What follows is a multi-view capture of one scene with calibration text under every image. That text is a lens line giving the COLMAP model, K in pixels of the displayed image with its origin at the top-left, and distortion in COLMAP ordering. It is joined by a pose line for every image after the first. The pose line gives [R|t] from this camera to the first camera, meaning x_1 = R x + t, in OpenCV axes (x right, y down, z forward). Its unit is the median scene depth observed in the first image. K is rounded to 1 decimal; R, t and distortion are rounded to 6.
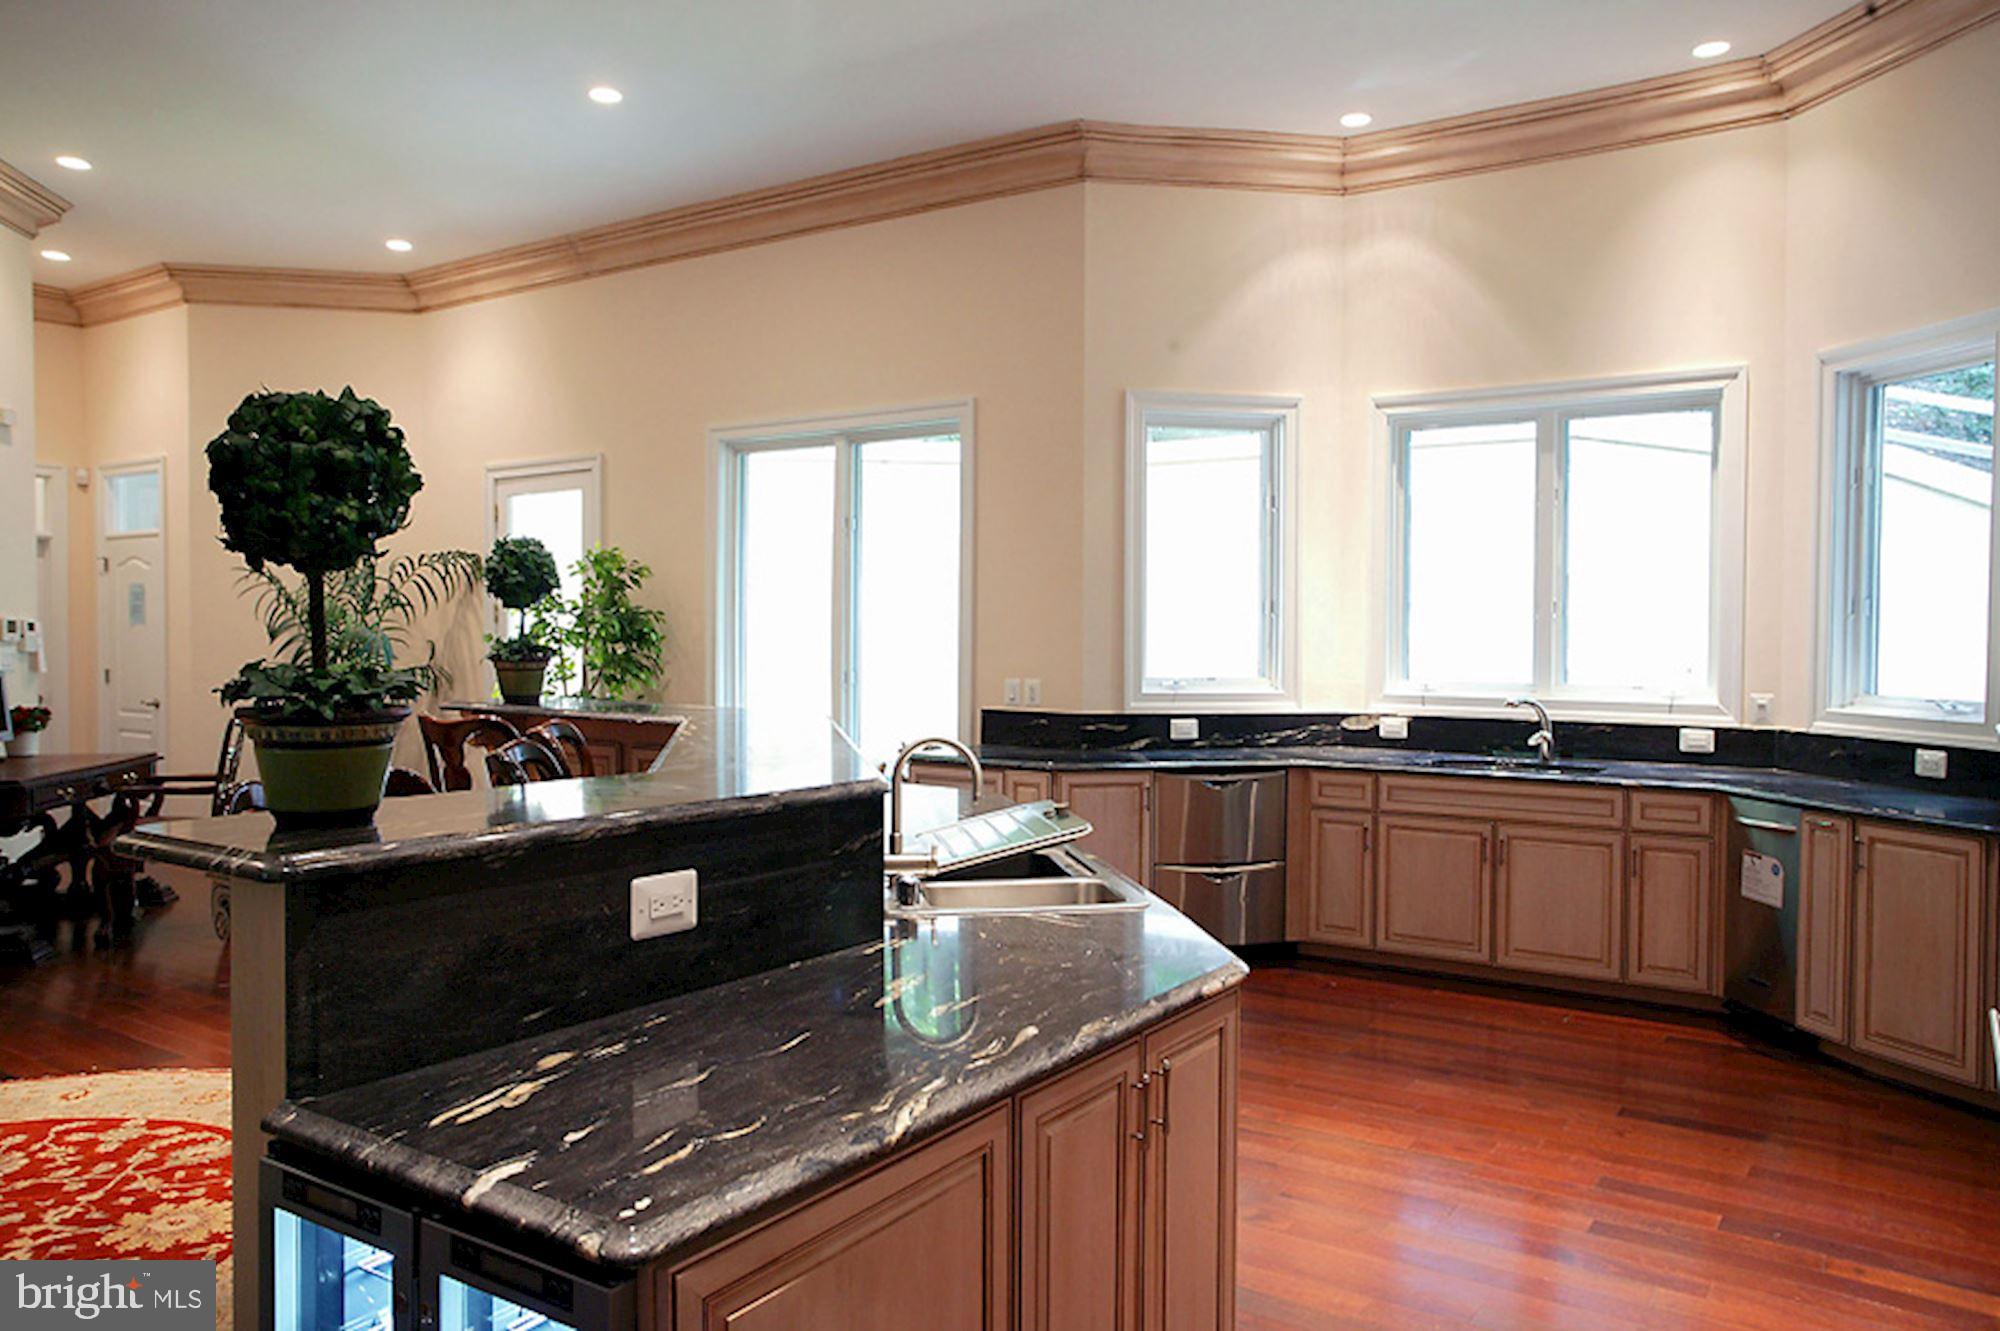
lens RADIAL K [[1408.6, 0, 1003.3], [0, 1408.6, 667.3], [0, 0, 1]] dist [0.004391, 0.009981]
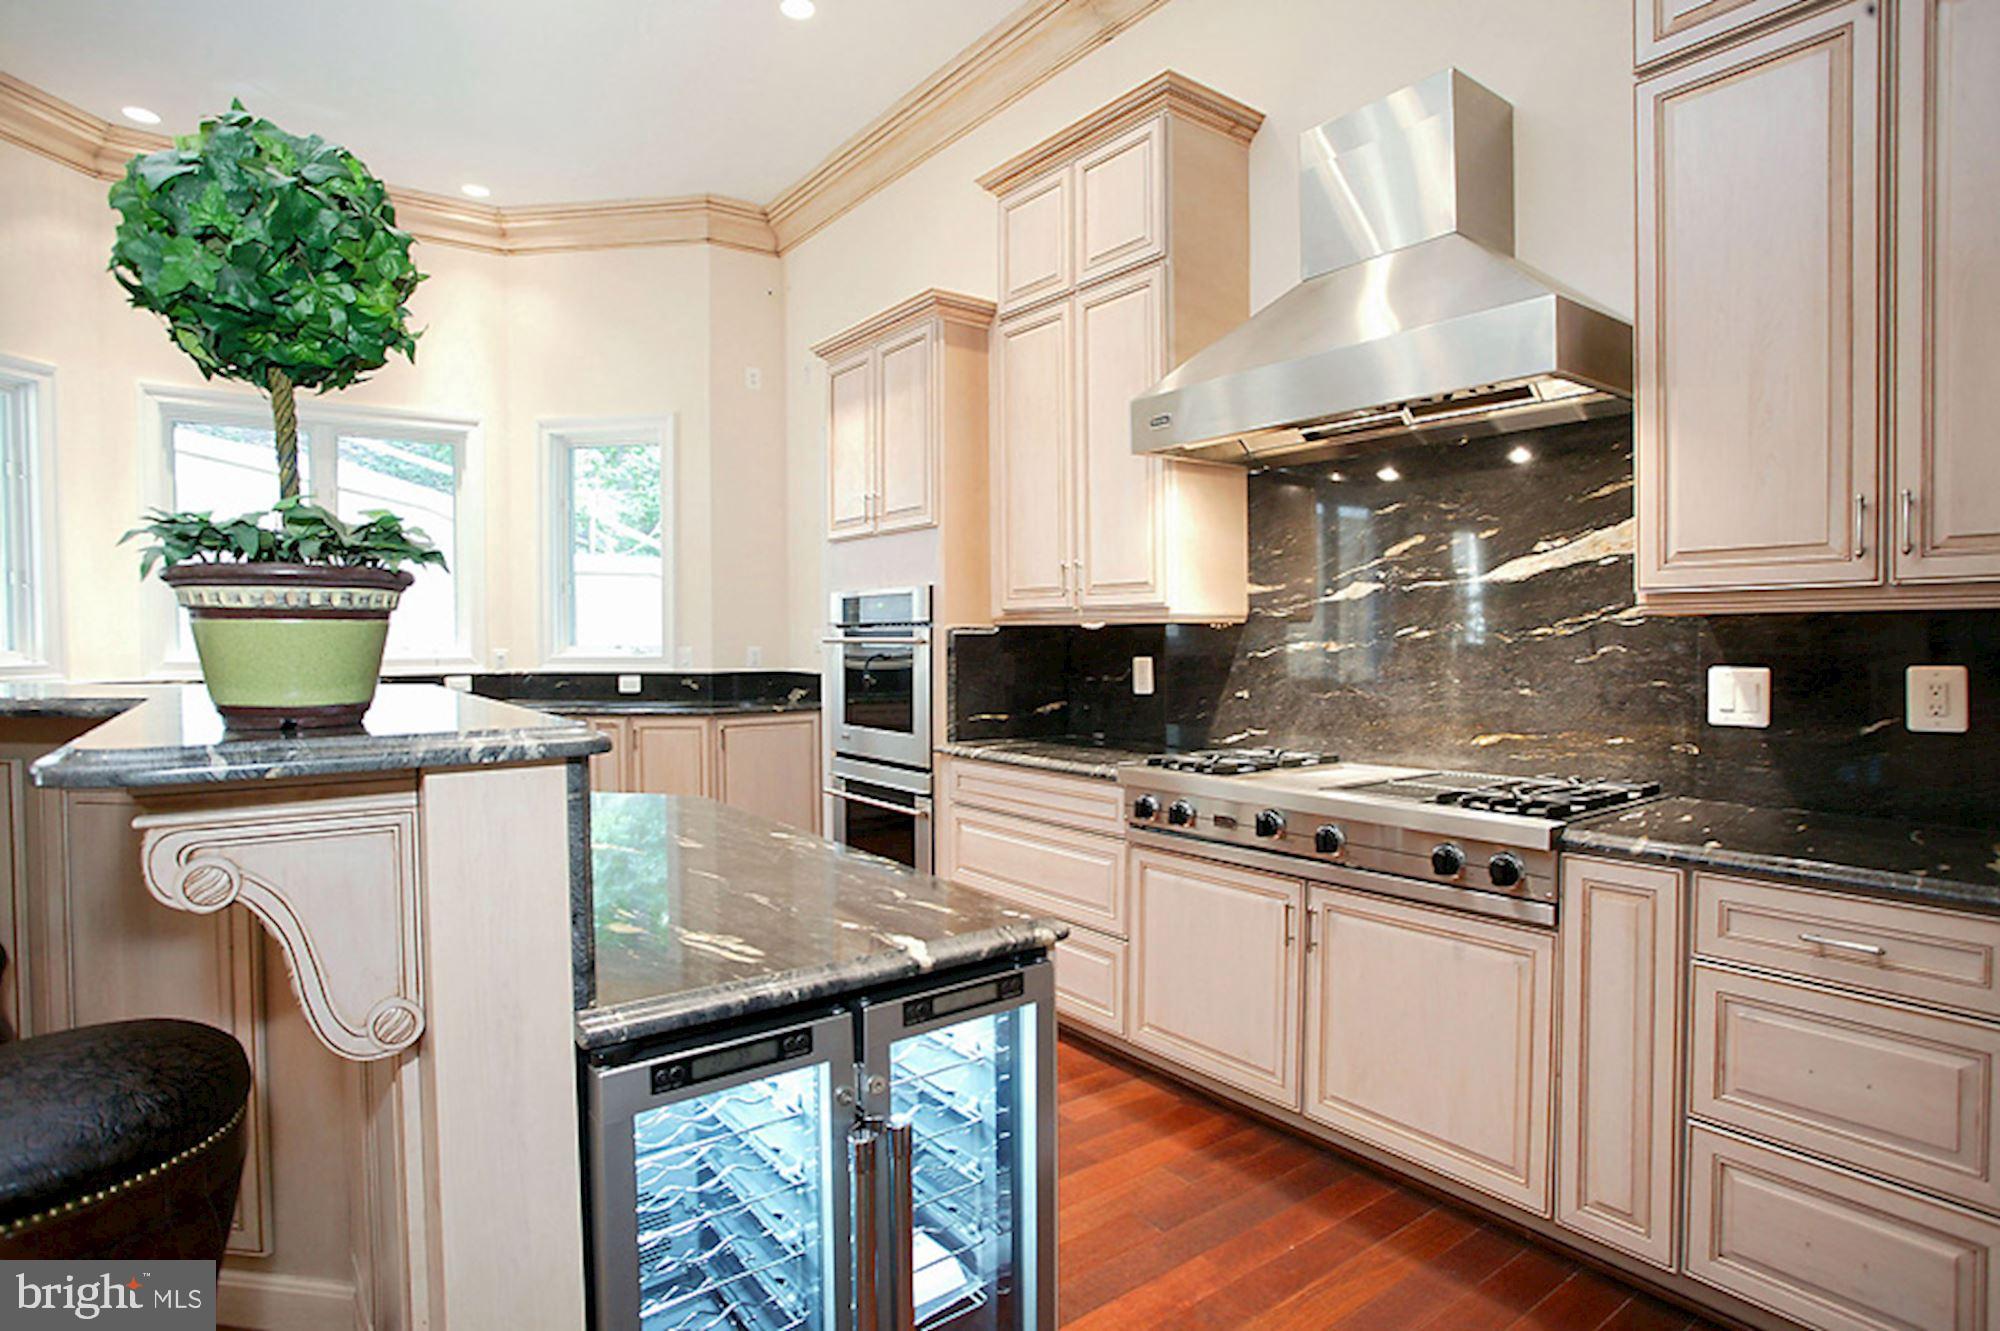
lens RADIAL K [[1056.5, 0, 1004.4], [0, 1056.5, 660.1], [0, 0, 1]] dist [-0.017370, 0.003746]
pose [[0.331188, -0.032199, 0.943015, -0.316689], [0.034783, 0.999155, 0.021900, 0.025720], [-0.942923, 0.025548, 0.332028, 0.163012]]
